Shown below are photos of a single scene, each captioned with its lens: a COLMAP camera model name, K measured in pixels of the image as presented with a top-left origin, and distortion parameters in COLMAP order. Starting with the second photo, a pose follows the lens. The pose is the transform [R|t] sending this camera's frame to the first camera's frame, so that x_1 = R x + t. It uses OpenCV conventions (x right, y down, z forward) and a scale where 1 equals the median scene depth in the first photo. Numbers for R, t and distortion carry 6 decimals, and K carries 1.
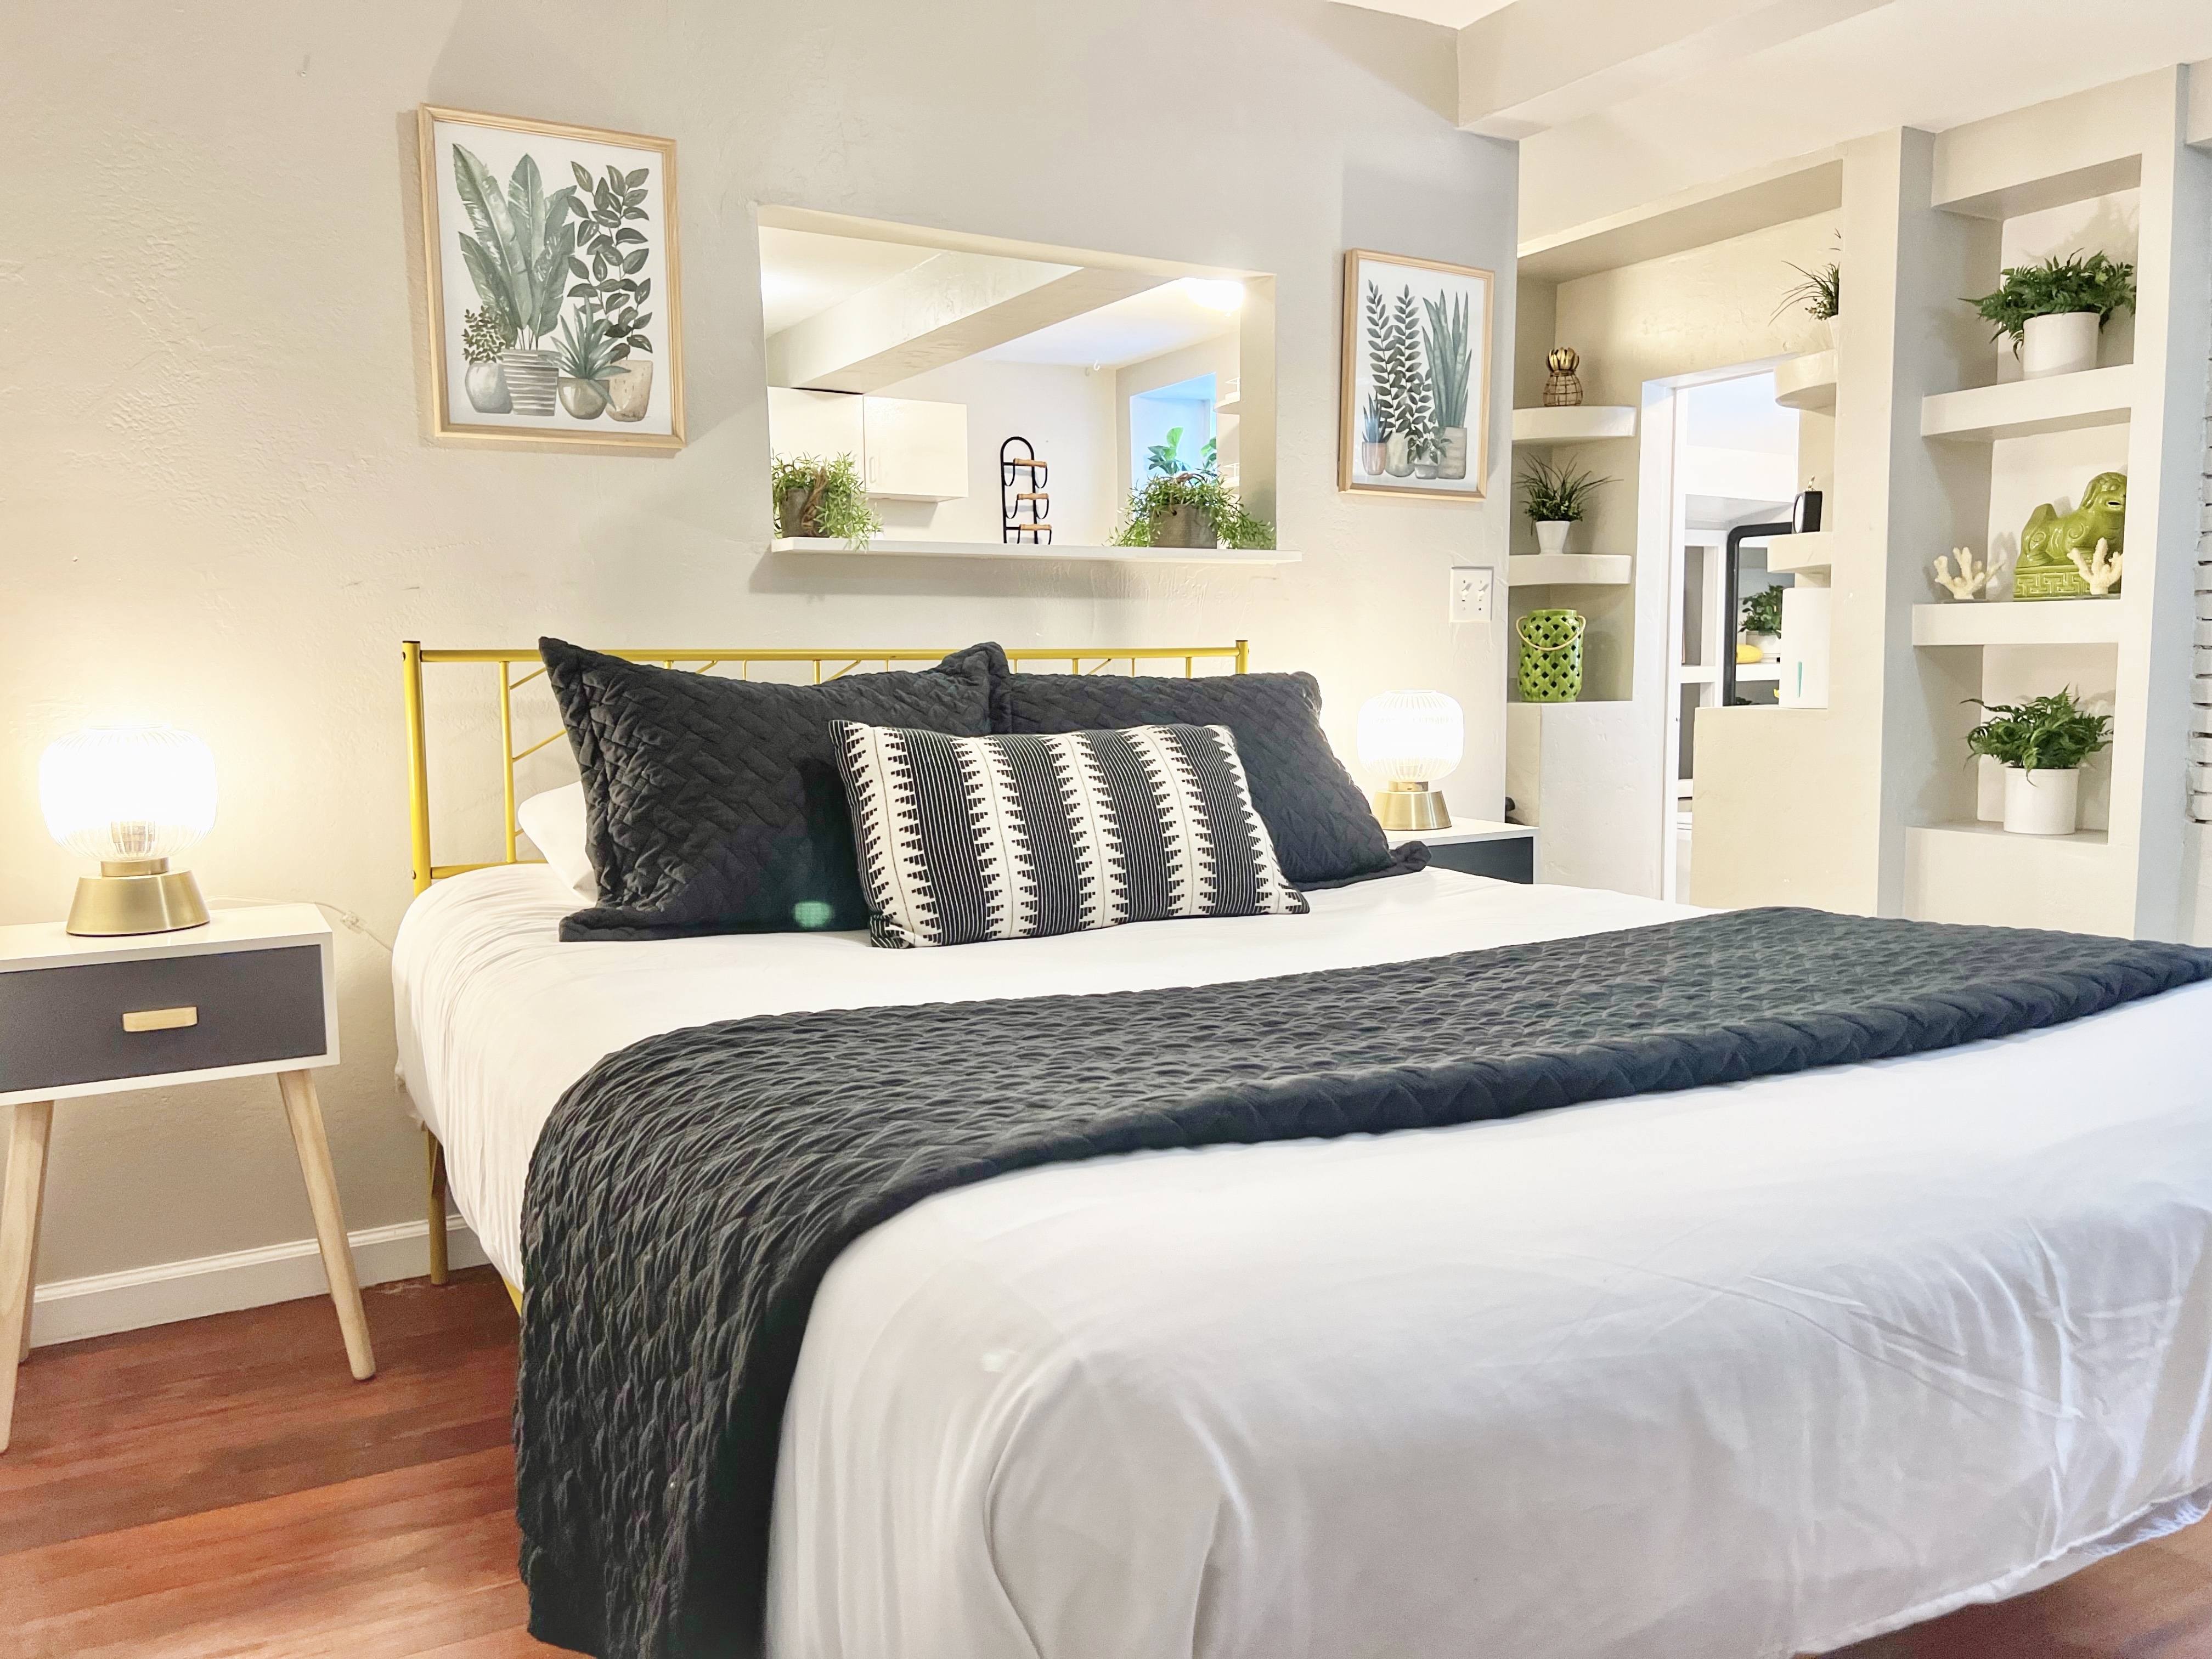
lens RADIAL K [[1659.4, 0, 1111.7], [0, 1659.4, 808.0], [0, 0, 1]] dist [0.056800, -0.070710]
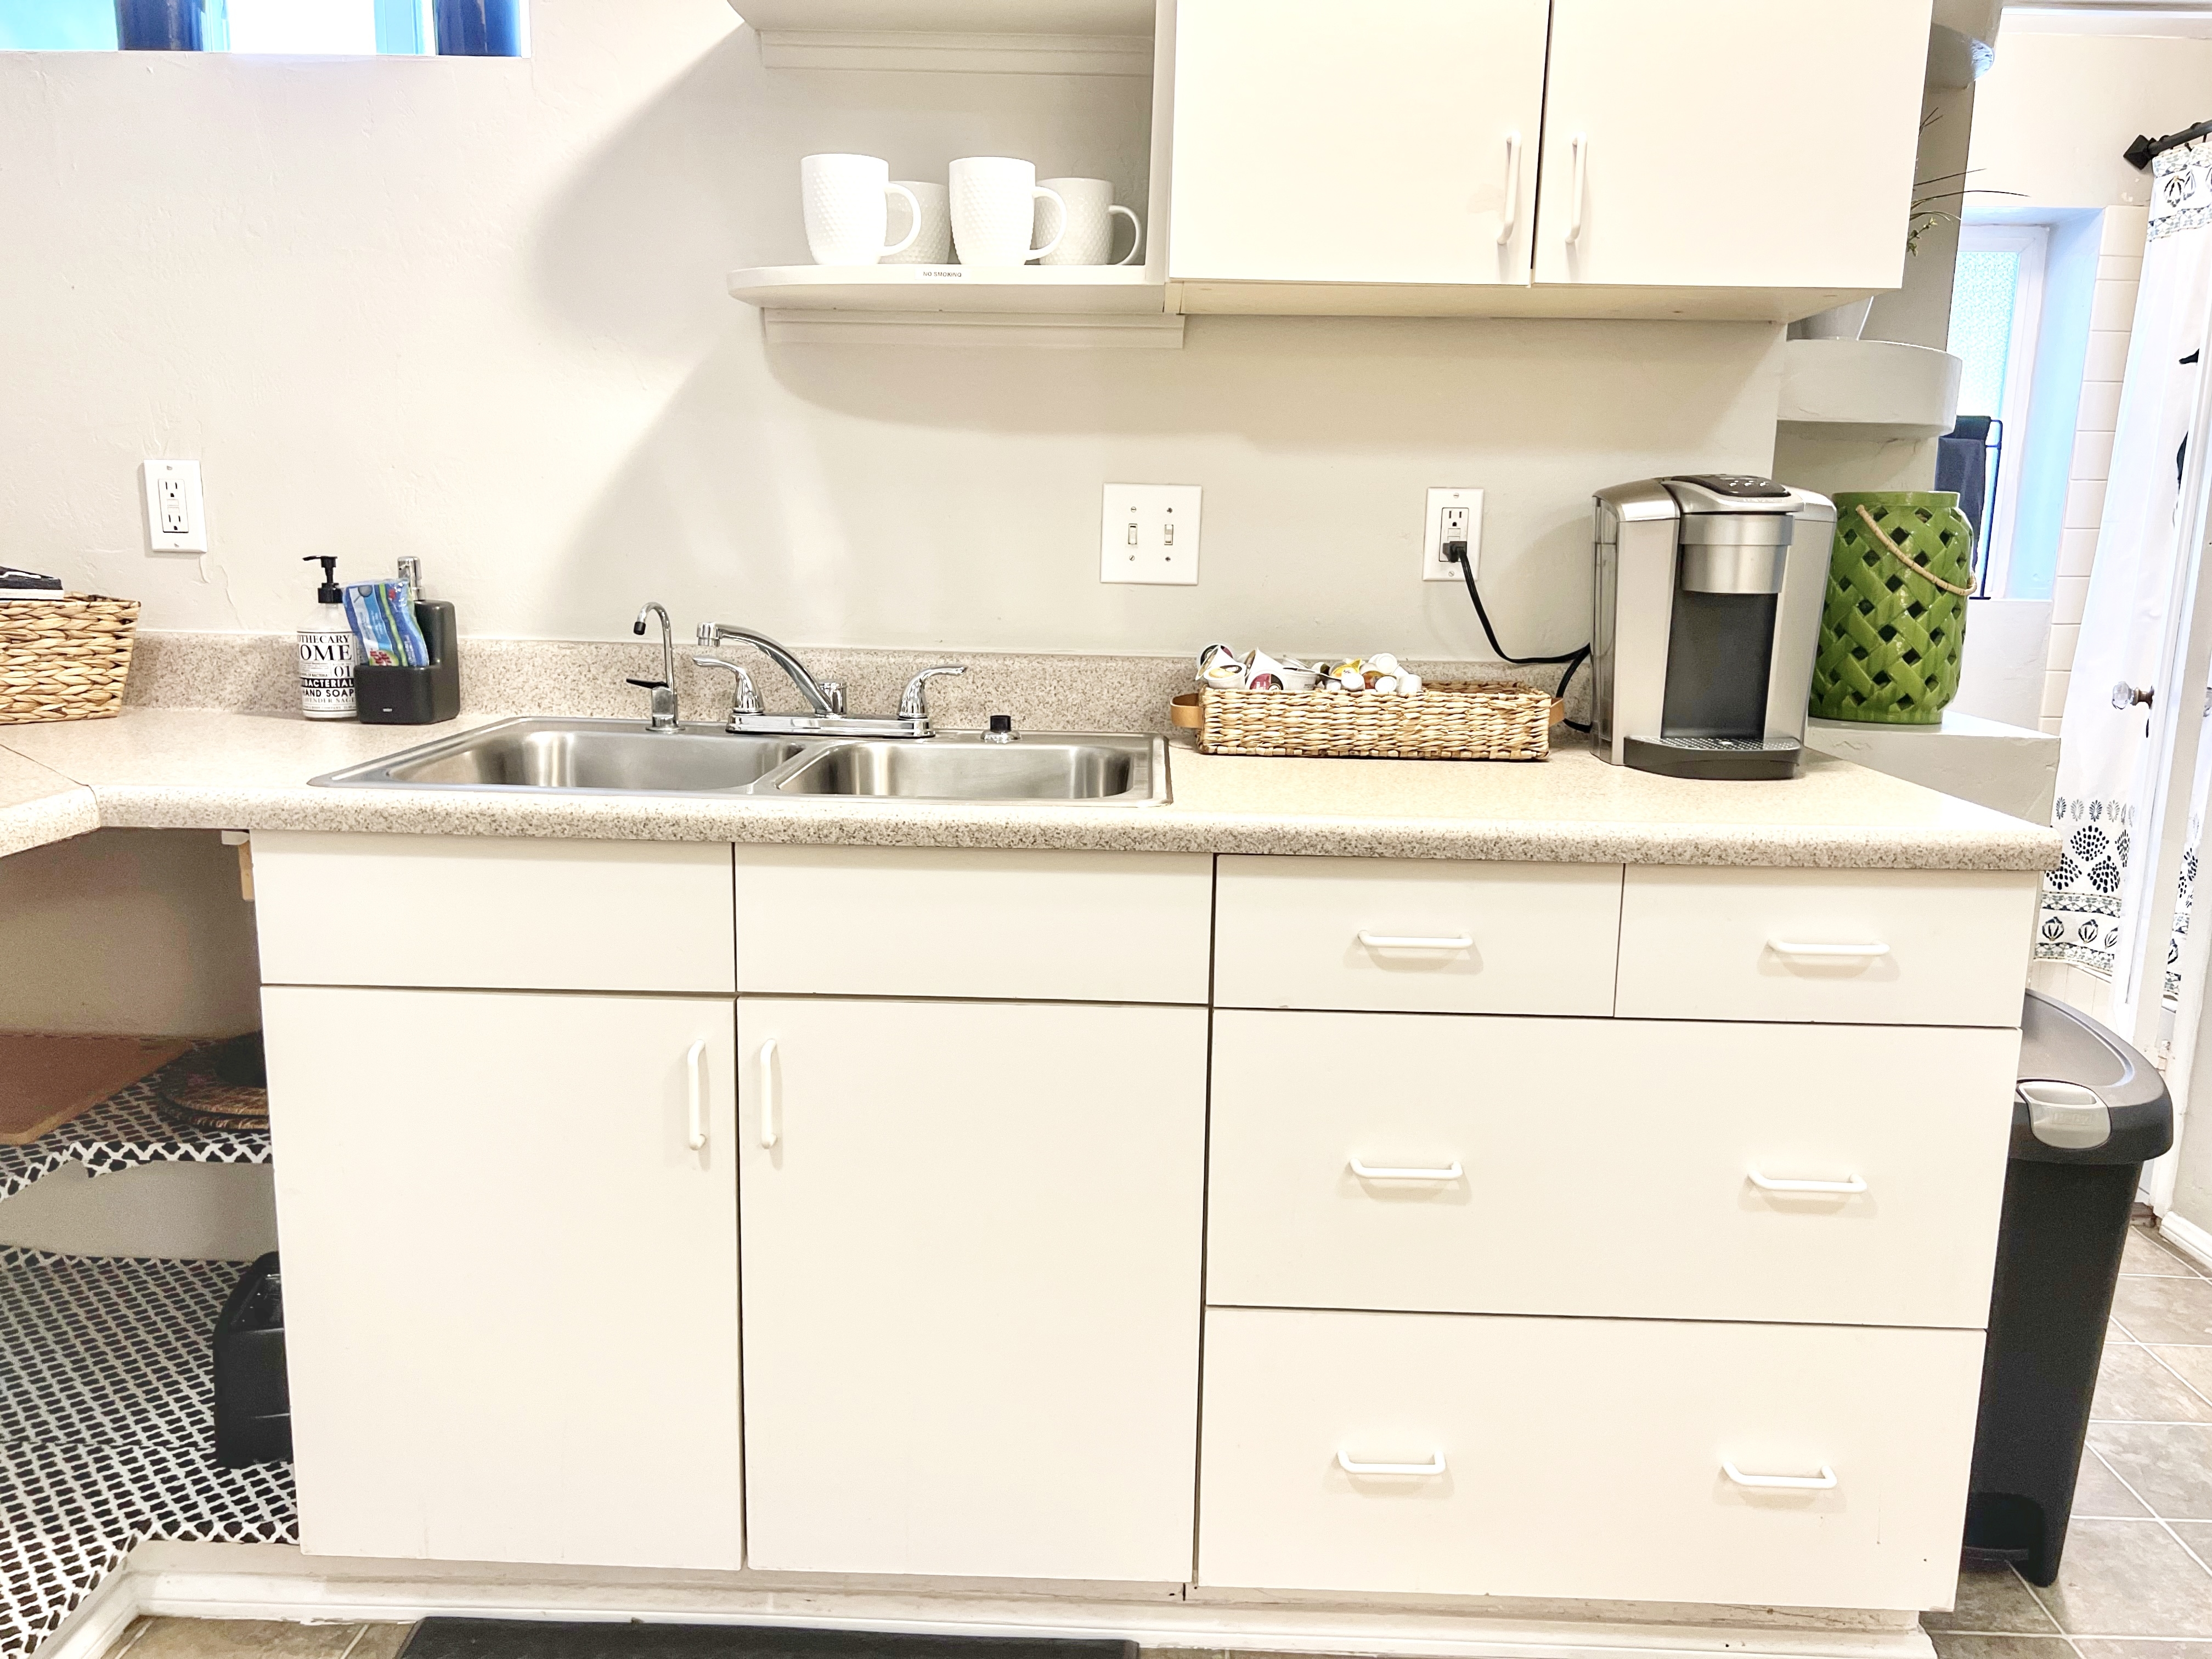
lens RADIAL K [[1659.4, 0, 1123.9], [0, 1659.4, 842.0], [0, 0, 1]] dist [0.056800, -0.070710]
pose [[0.509602, -0.137373, 0.849373, -0.356049], [0.052298, 0.990292, 0.128786, -0.185793], [-0.858820, -0.021209, 0.511839, 1.831118]]
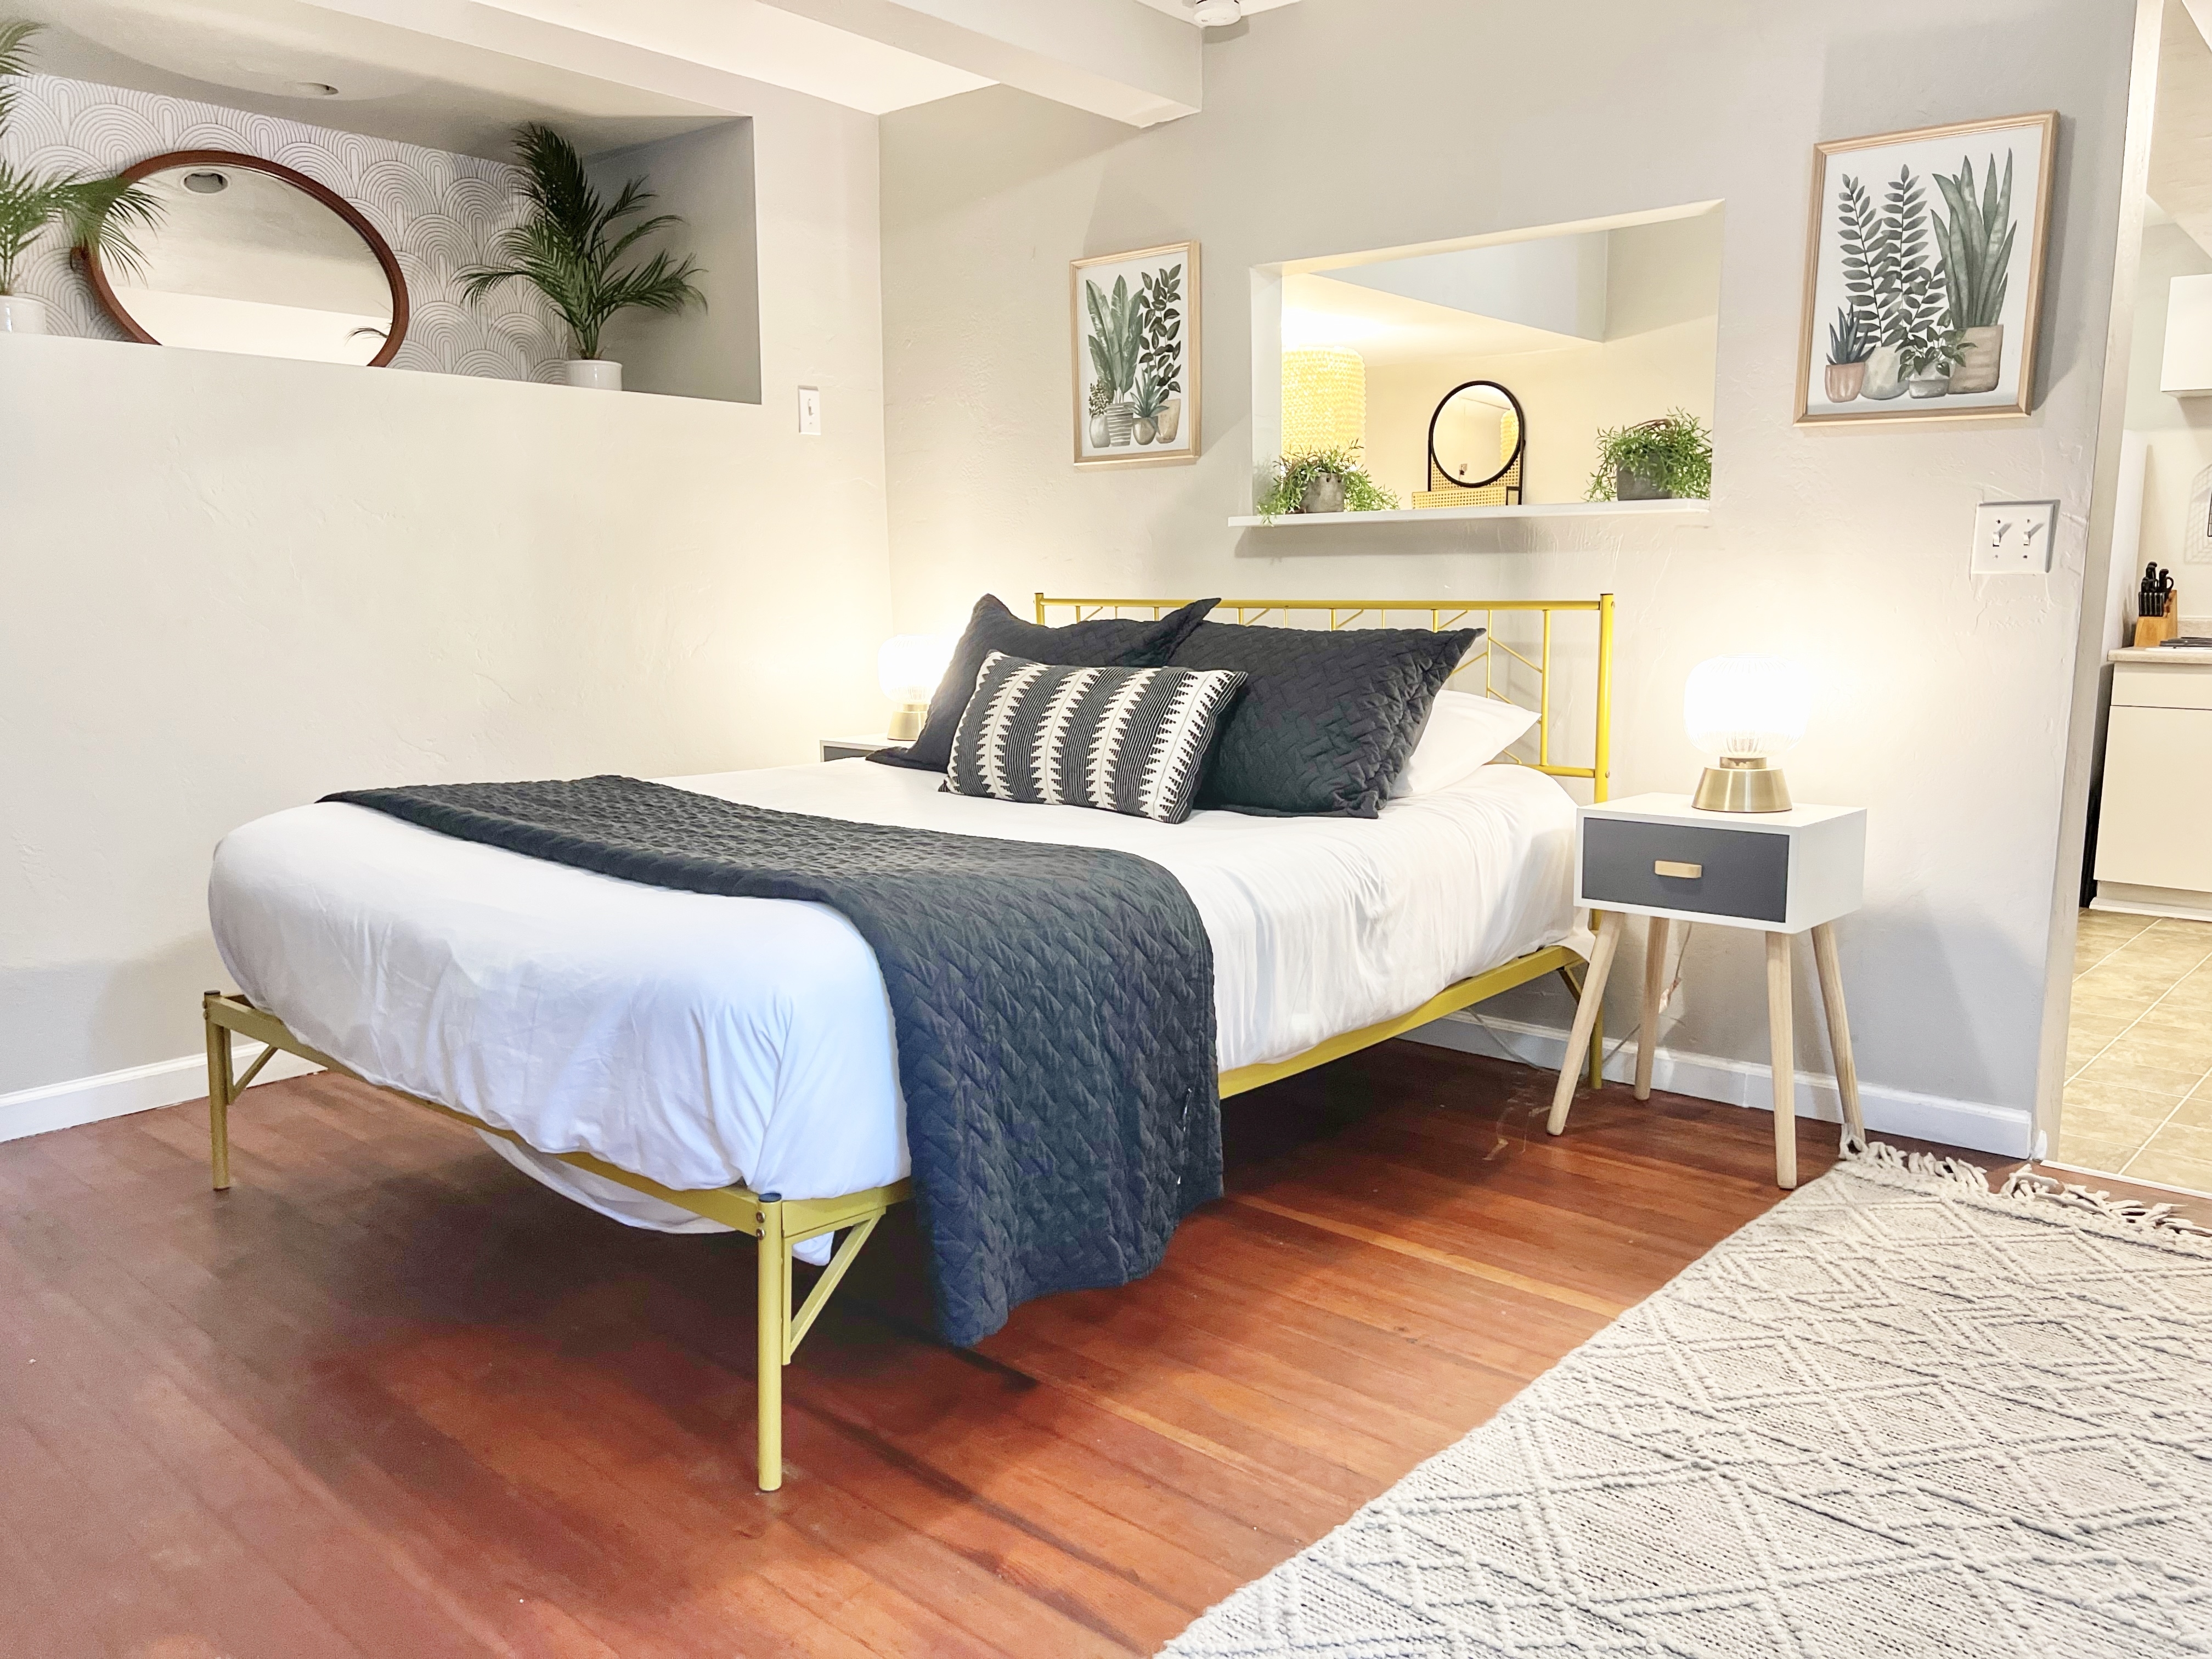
lens RADIAL K [[1659.4, 0, 1120.6], [0, 1659.4, 854.8], [0, 0, 1]] dist [0.056800, -0.070710]
pose [[0.339077, 0.164542, -0.926257, 1.044844], [-0.085905, 0.985888, 0.143688, -0.074398], [0.936828, 0.030849, 0.348427, 0.427705]]
